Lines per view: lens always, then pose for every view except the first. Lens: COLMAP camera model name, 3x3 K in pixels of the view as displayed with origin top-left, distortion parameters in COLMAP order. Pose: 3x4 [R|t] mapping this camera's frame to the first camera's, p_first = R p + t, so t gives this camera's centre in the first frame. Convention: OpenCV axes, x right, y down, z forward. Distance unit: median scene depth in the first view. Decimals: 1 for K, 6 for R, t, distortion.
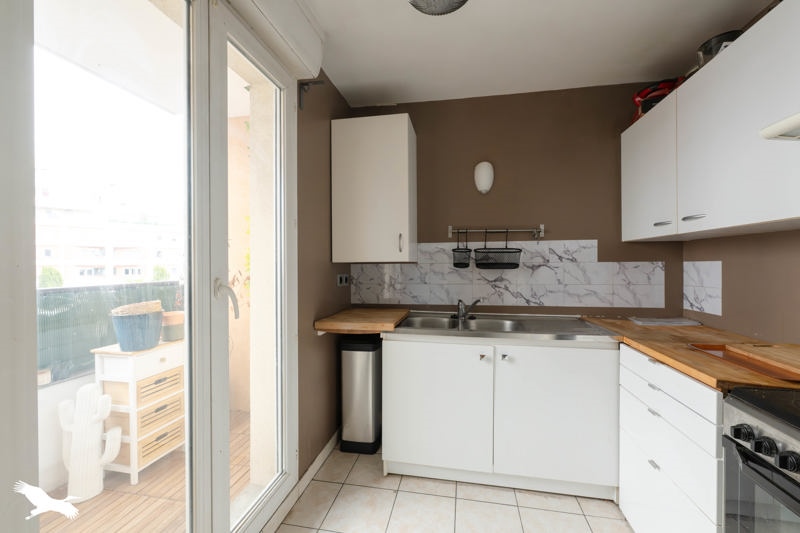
lens RADIAL K [[317.0, 0, 404.9], [0, 317.0, 264.5], [0, 0, 1]] dist [-0.006964, -0.000123]
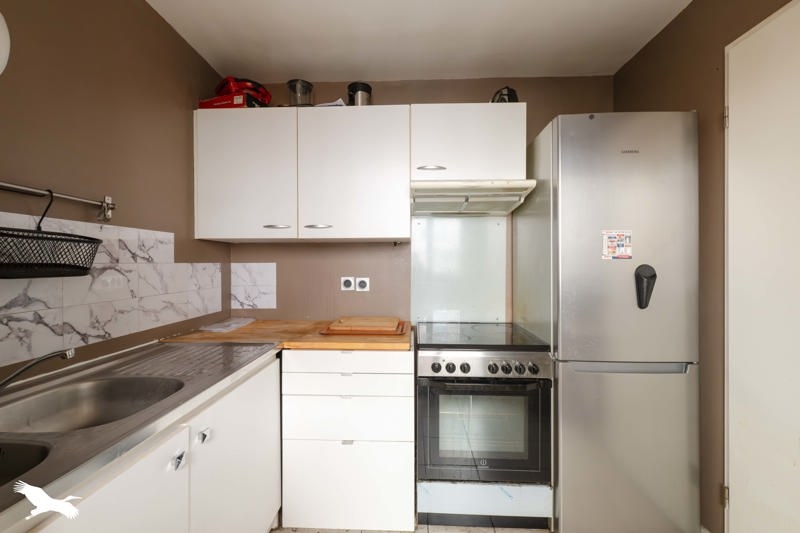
lens RADIAL K [[317.0, 0, 403.4], [0, 317.0, 265.5], [0, 0, 1]] dist [-0.006964, -0.000123]
pose [[-0.149716, -0.001119, 0.988728, -0.213232], [0.006392, 0.999977, 0.002100, 0.000283], [-0.988708, 0.006634, -0.149705, 0.575515]]
